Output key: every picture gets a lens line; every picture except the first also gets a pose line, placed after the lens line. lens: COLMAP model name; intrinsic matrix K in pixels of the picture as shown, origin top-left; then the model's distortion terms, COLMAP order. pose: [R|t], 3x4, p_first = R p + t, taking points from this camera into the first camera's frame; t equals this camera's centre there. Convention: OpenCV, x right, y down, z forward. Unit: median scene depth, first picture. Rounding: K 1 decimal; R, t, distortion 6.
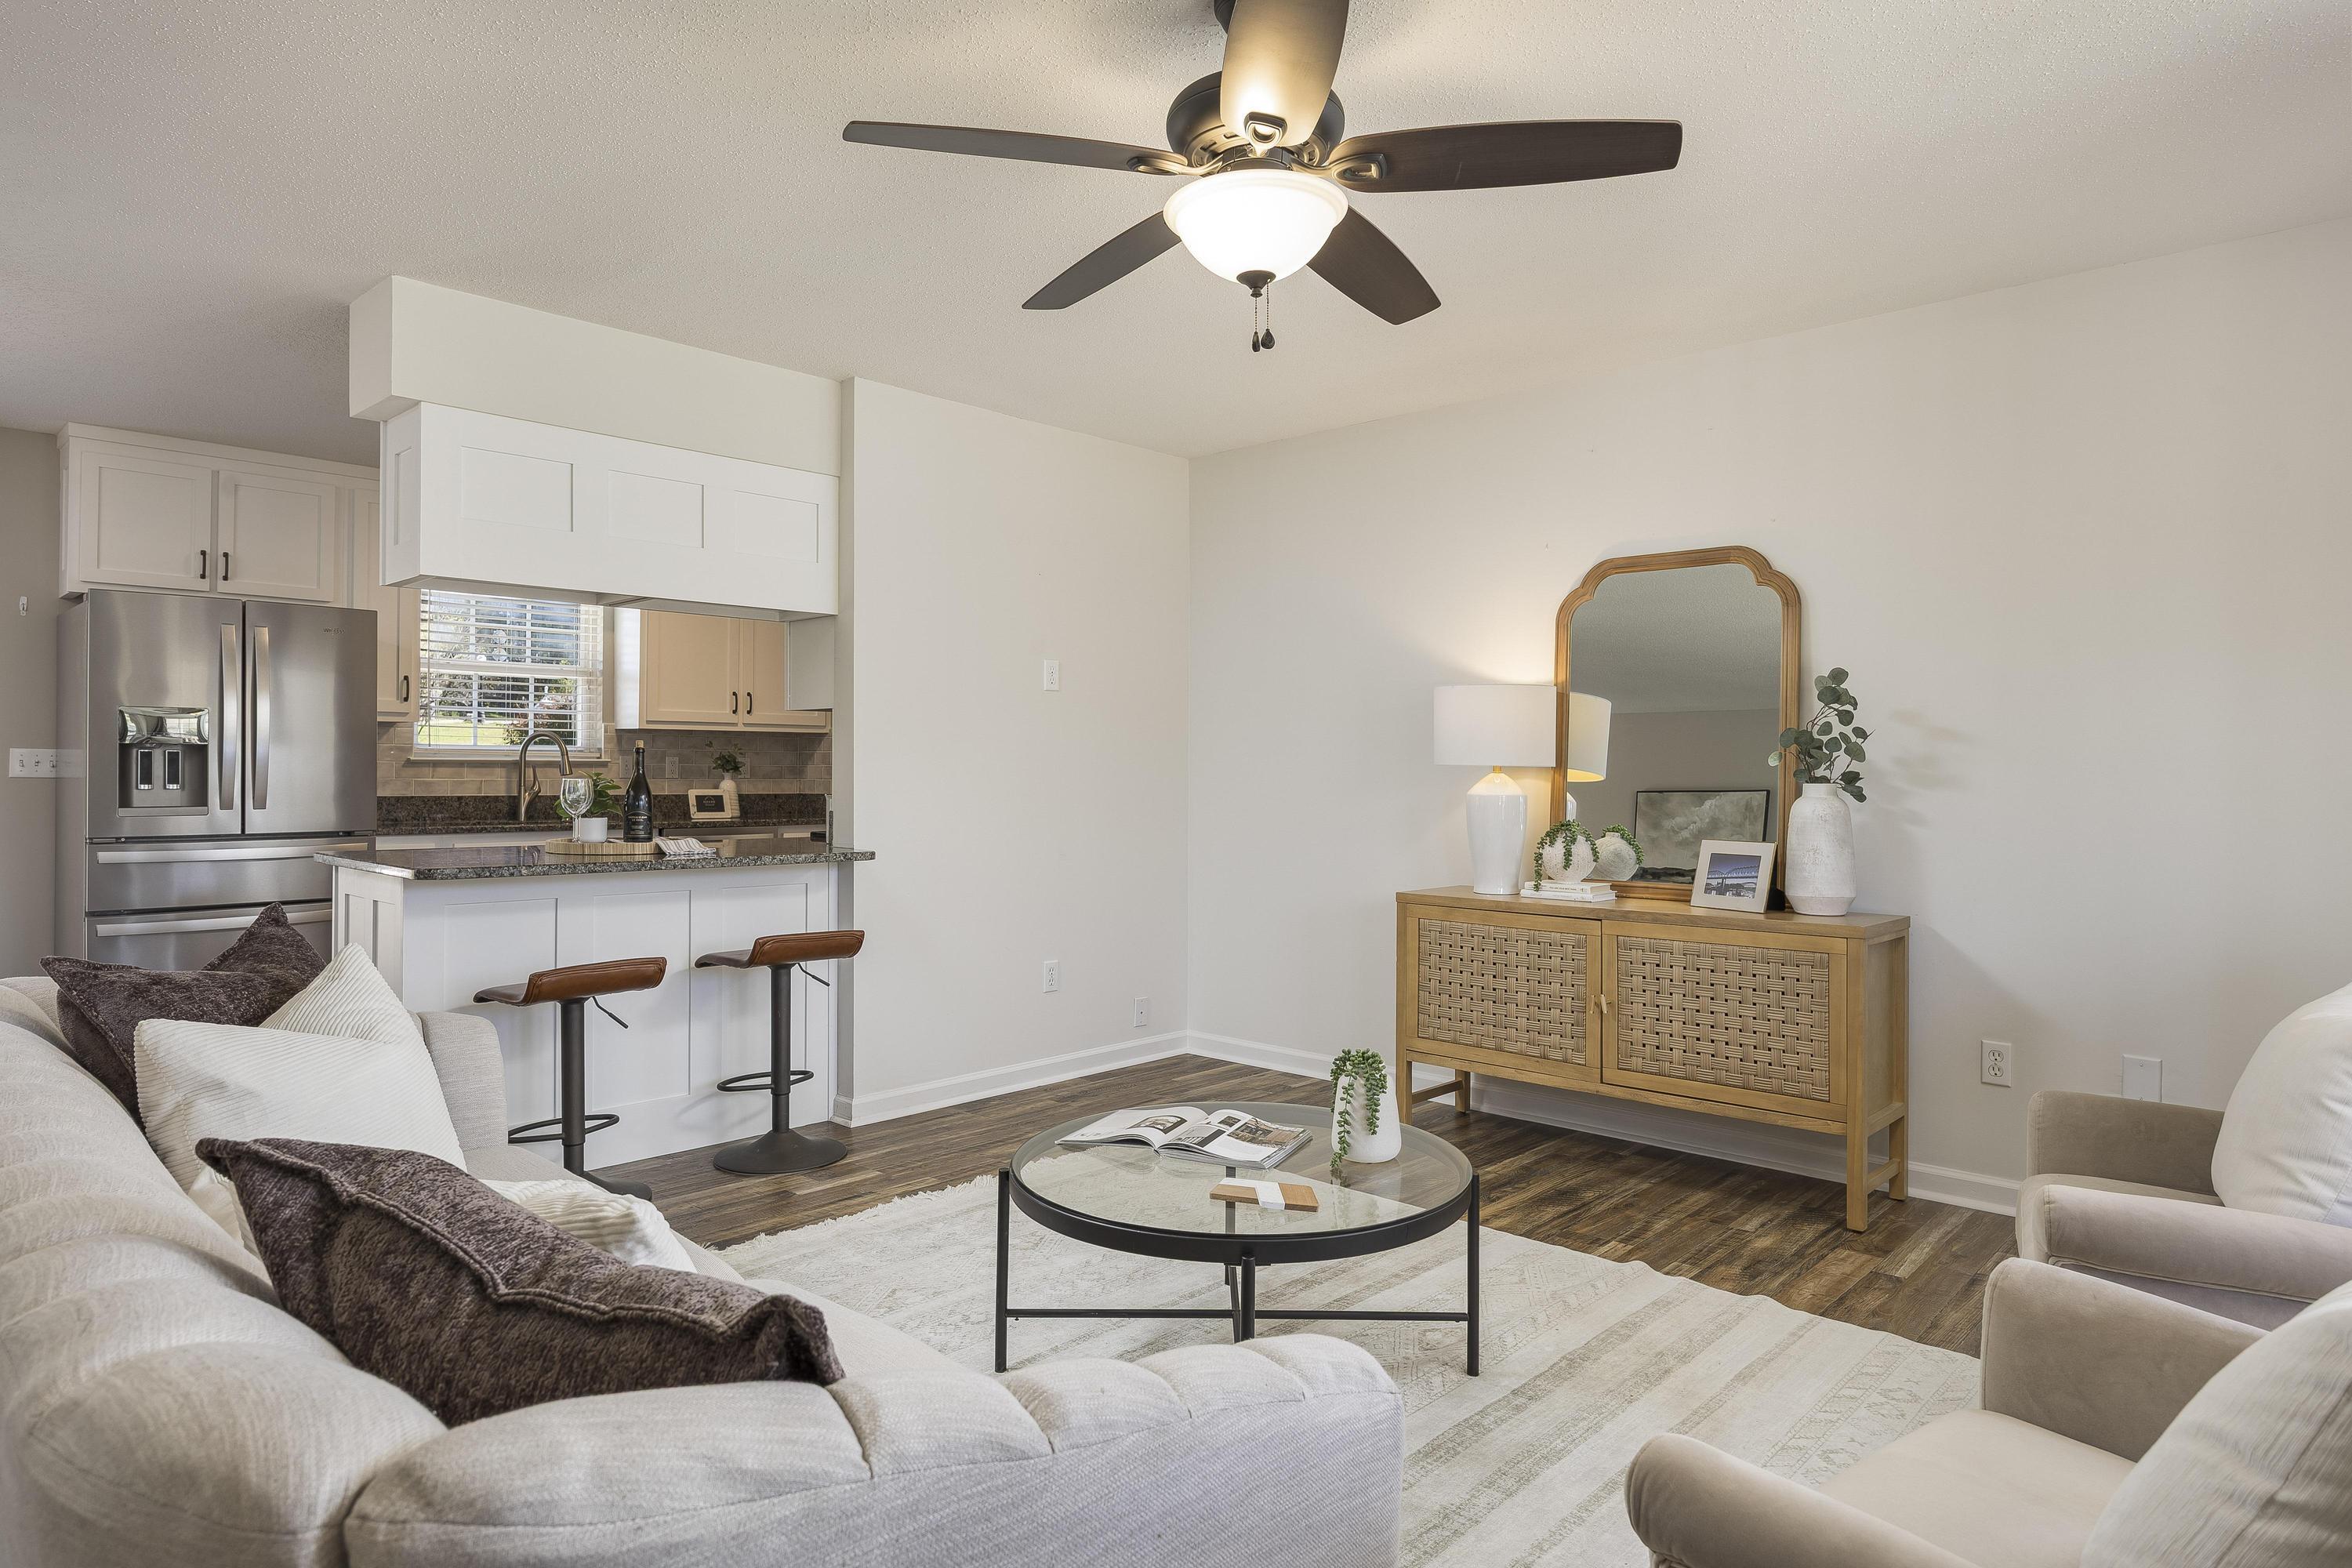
lens RADIAL K [[1332.9, 0, 1138.2], [0, 1332.9, 773.4], [0, 0, 1]] dist [0.000112, -0.000089]
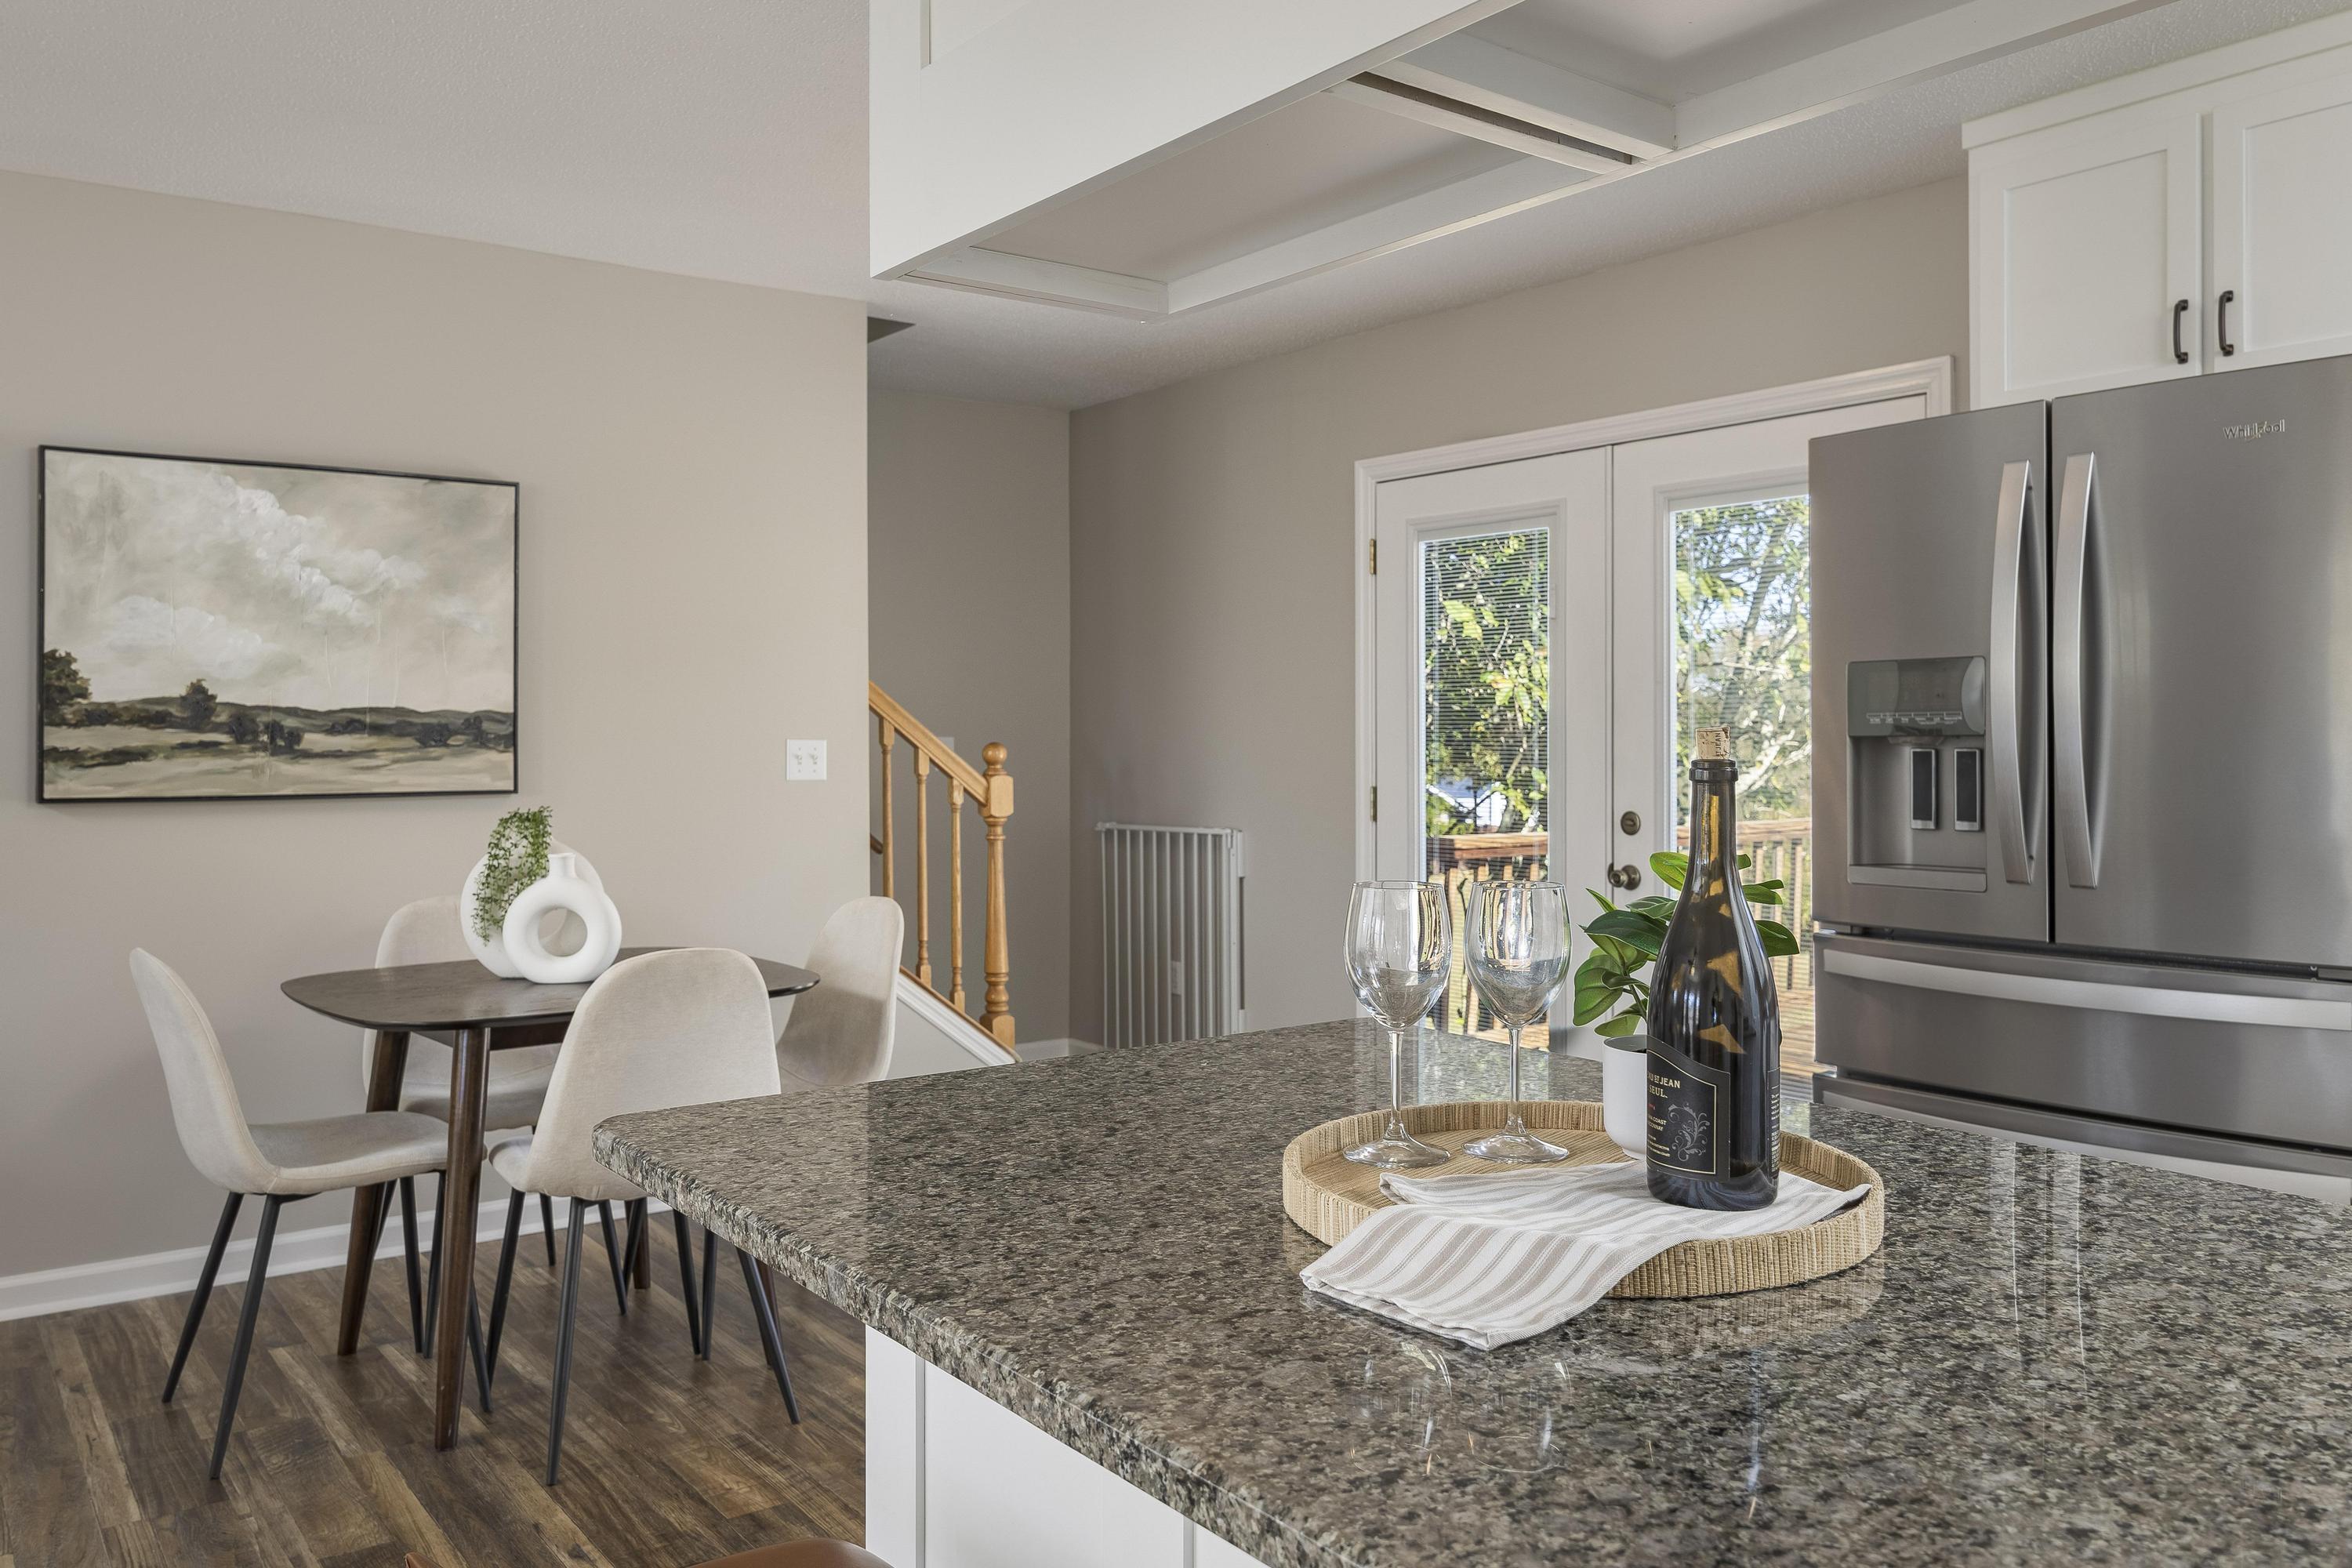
lens RADIAL K [[1798.9, 0, 1179.3], [0, 1798.9, 731.2], [0, 0, 1]] dist [-0.004859, 0.000268]
pose [[-0.153093, -0.005999, -0.988194, -0.043433], [0.000831, 0.999980, -0.006200, -0.015248], [0.988211, -0.001771, -0.153085, 0.631693]]
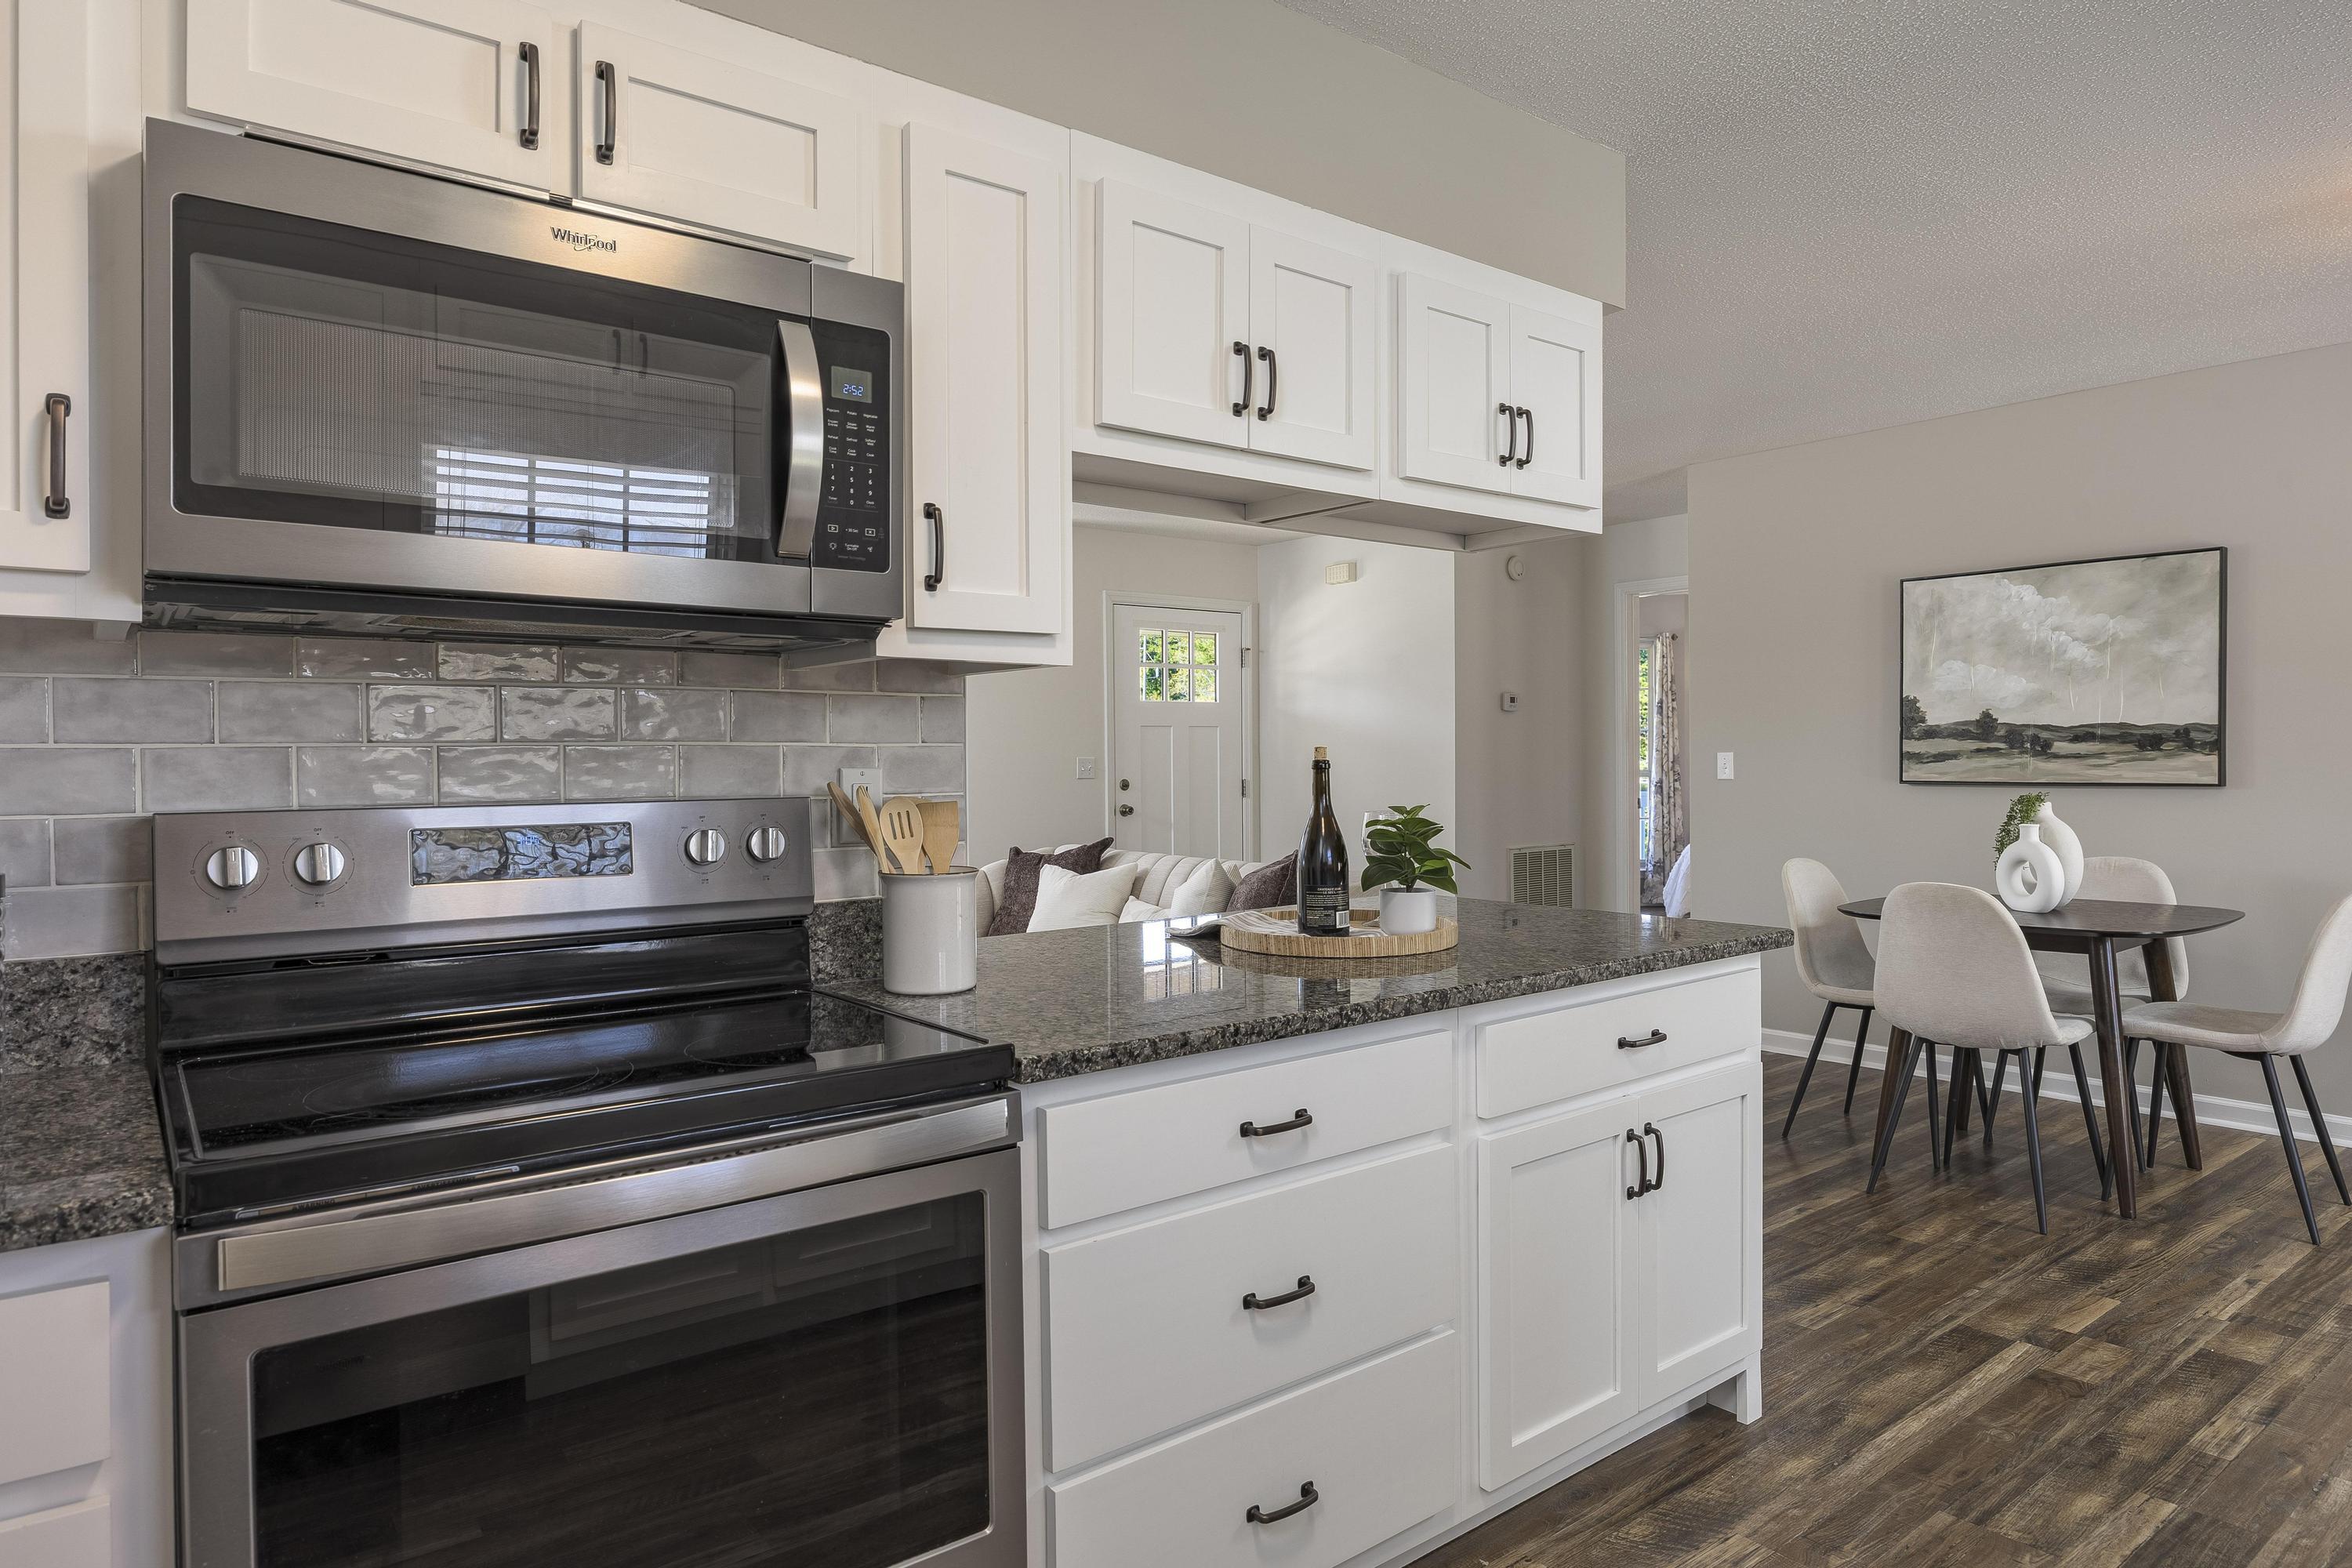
lens RADIAL K [[1387.7, 0, 1176.0], [0, 1387.7, 784.0], [0, 0, 1]] dist [-0.000563, -0.000236]
pose [[-0.992228, 0.002347, 0.124409, -0.255331], [0.005193, 0.999732, 0.022560, -0.015431], [-0.124322, 0.023031, -0.991975, 1.026534]]
